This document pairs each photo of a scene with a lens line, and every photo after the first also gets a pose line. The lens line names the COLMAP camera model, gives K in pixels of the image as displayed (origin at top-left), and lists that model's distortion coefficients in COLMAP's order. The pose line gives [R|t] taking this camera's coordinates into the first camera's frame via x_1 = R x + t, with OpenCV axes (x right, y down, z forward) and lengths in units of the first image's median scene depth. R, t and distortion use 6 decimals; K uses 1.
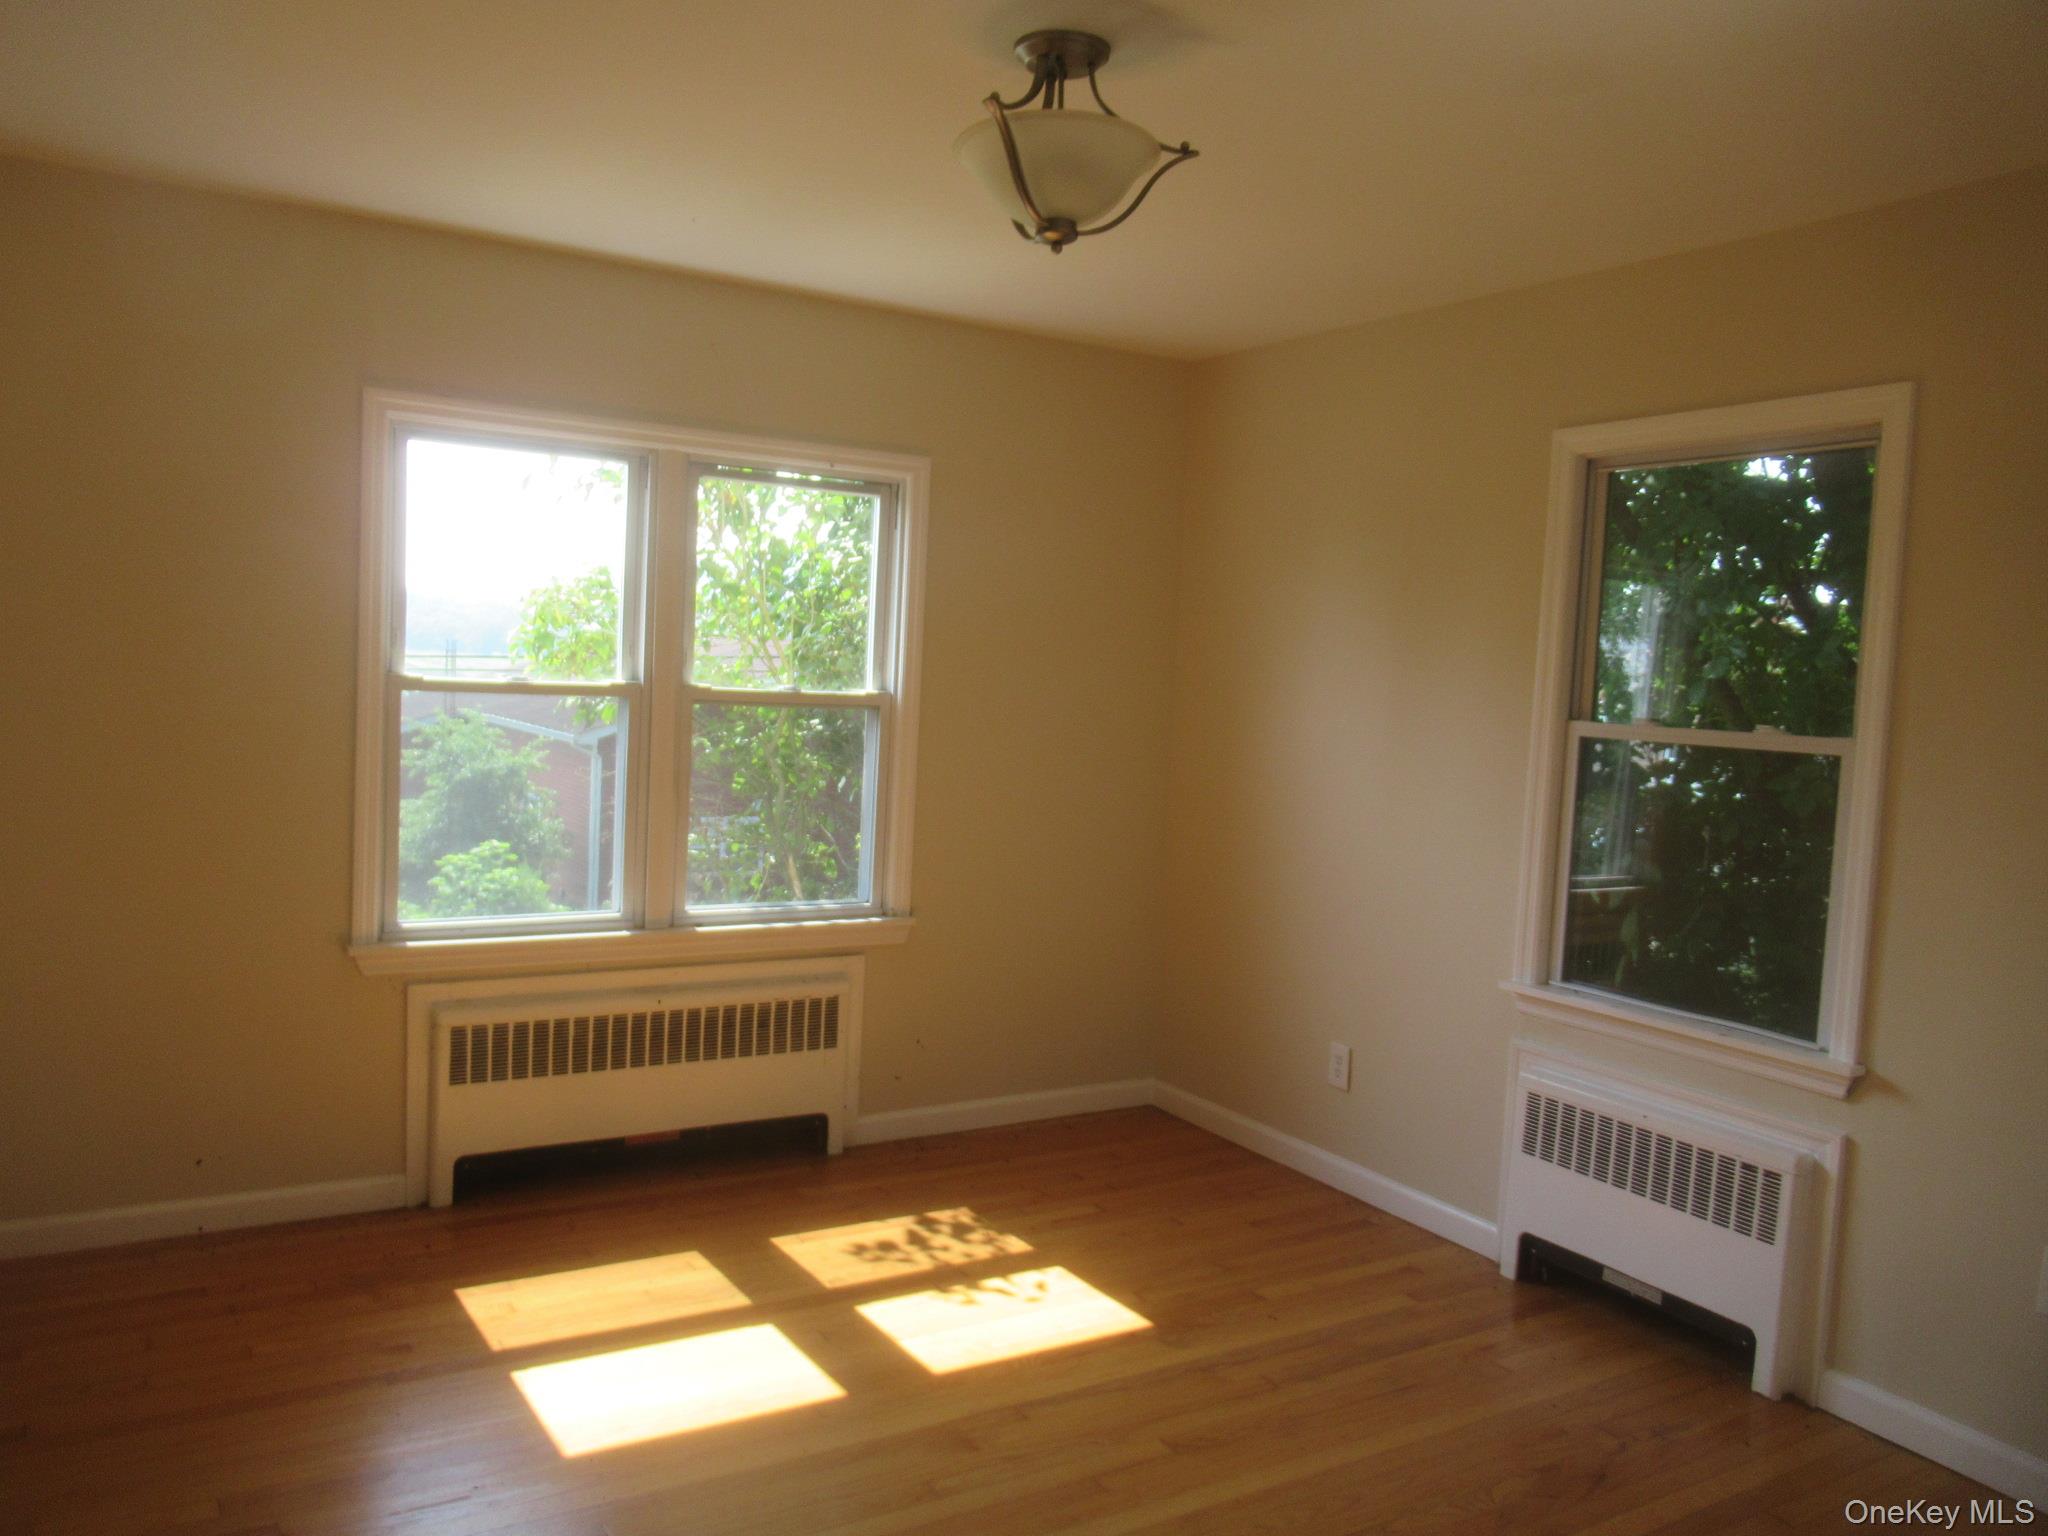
lens RADIAL K [[1543.7, 0, 1027.4], [0, 1543.7, 780.6], [0, 0, 1]] dist [0.013087, -0.006491]
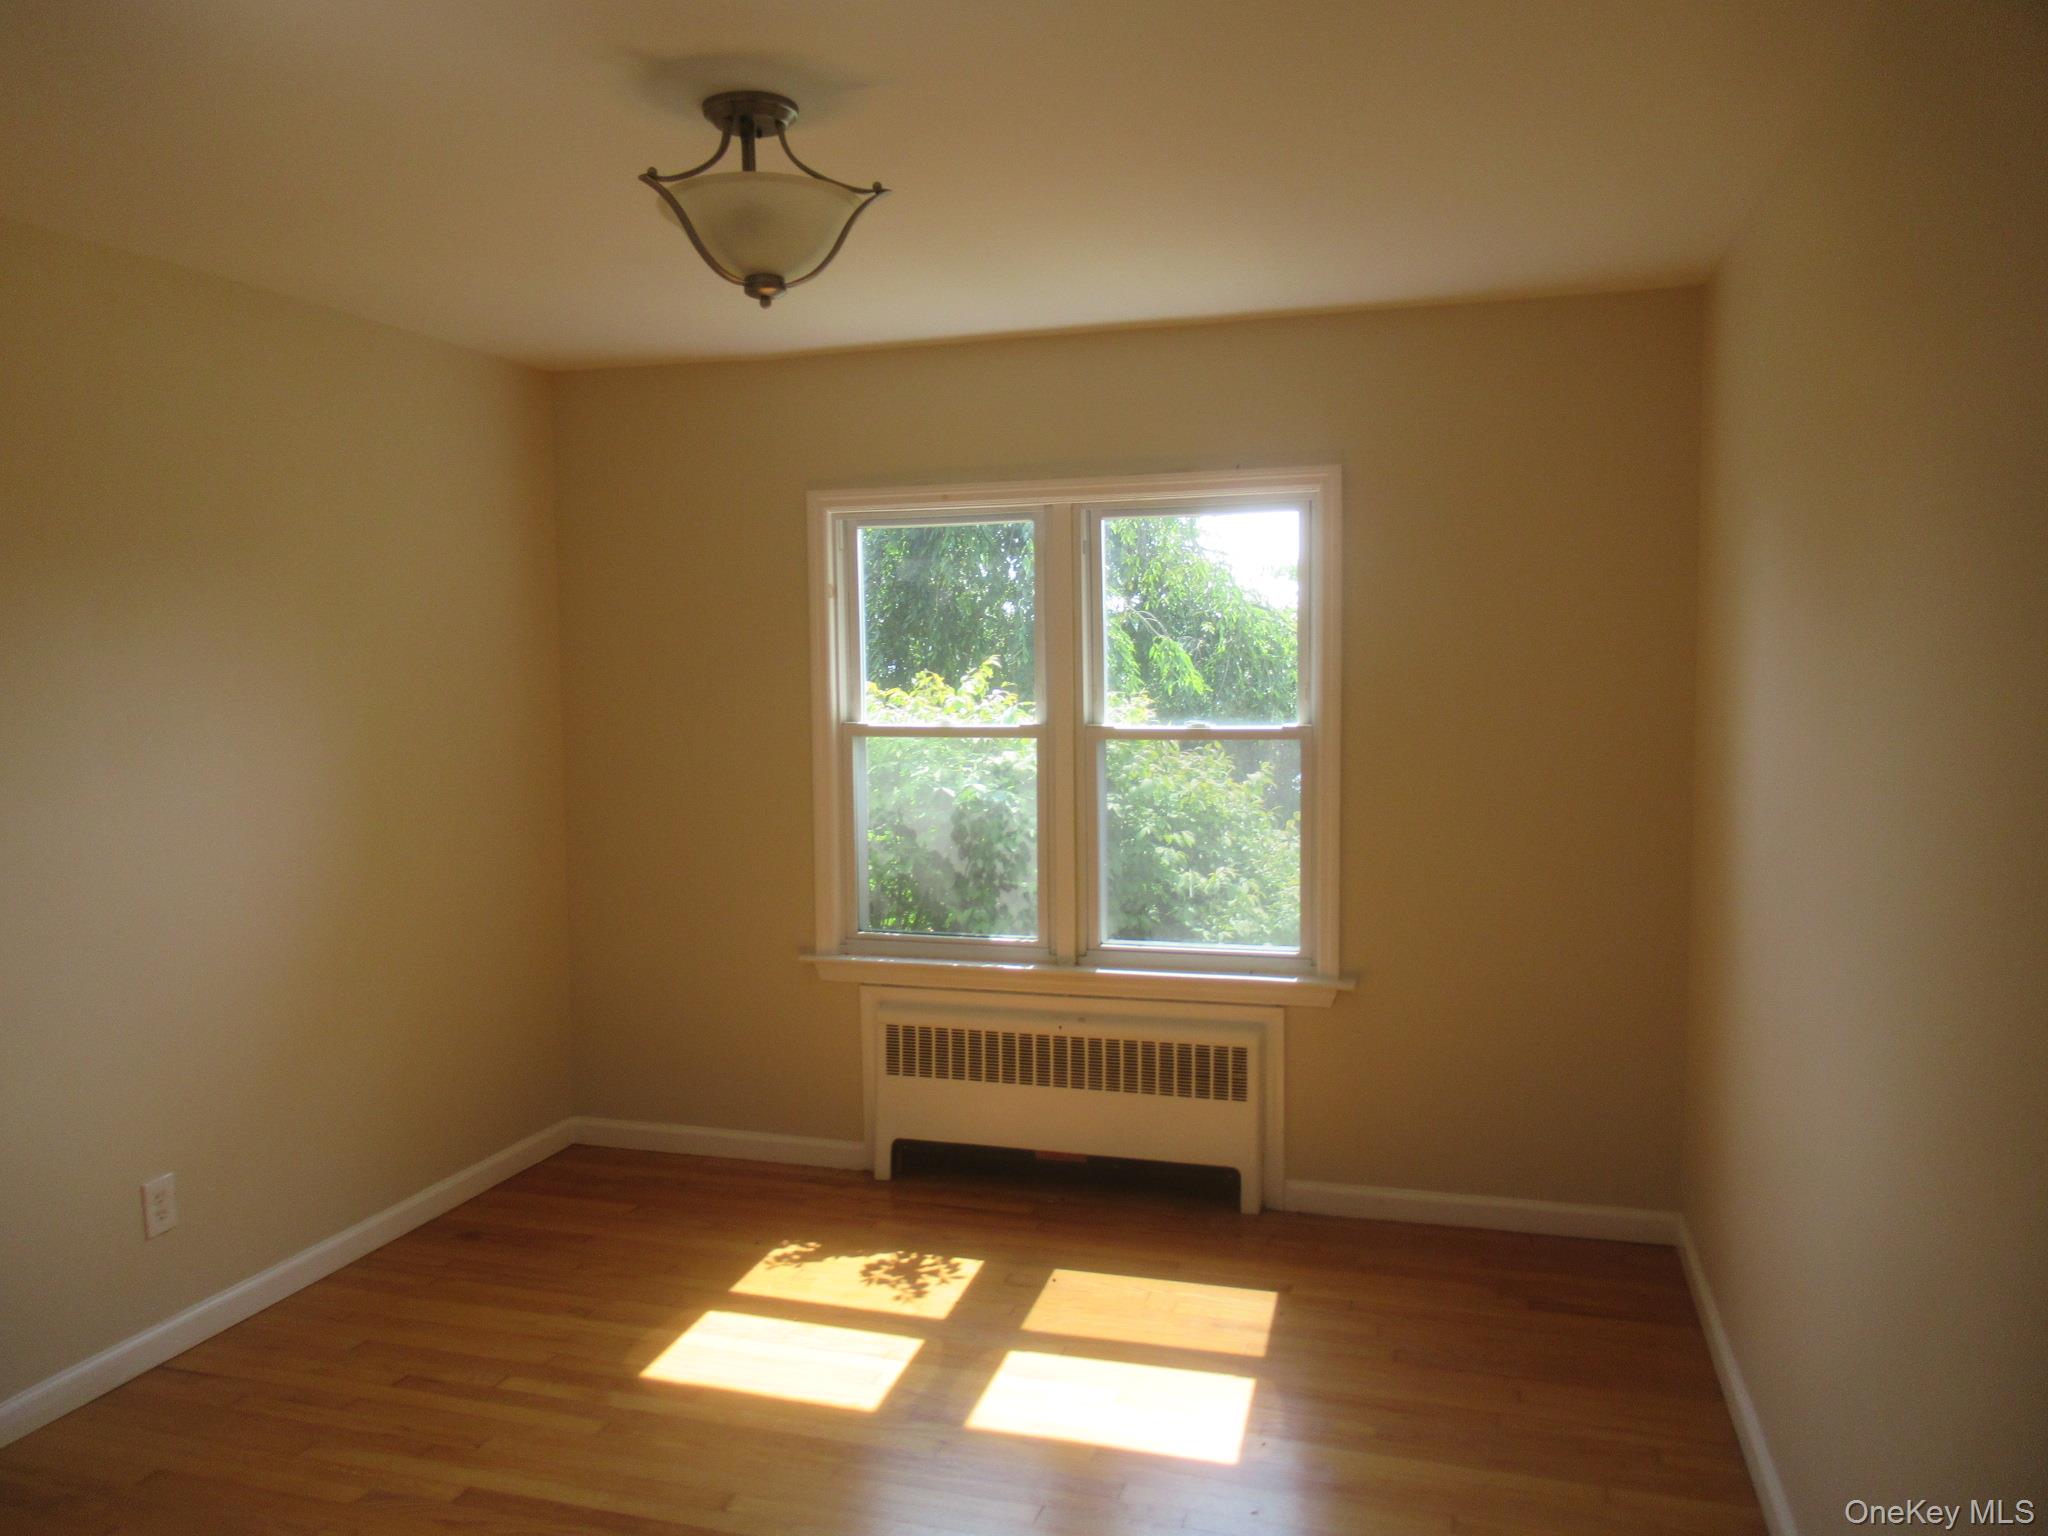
lens RADIAL K [[1543.7, 0, 1043.5], [0, 1543.7, 753.9], [0, 0, 1]] dist [0.013087, -0.006491]
pose [[0.690840, -0.004638, -0.722992, 0.498071], [-0.025341, 0.999210, -0.030624, -0.010511], [0.722563, 0.039478, 0.690177, 0.243640]]
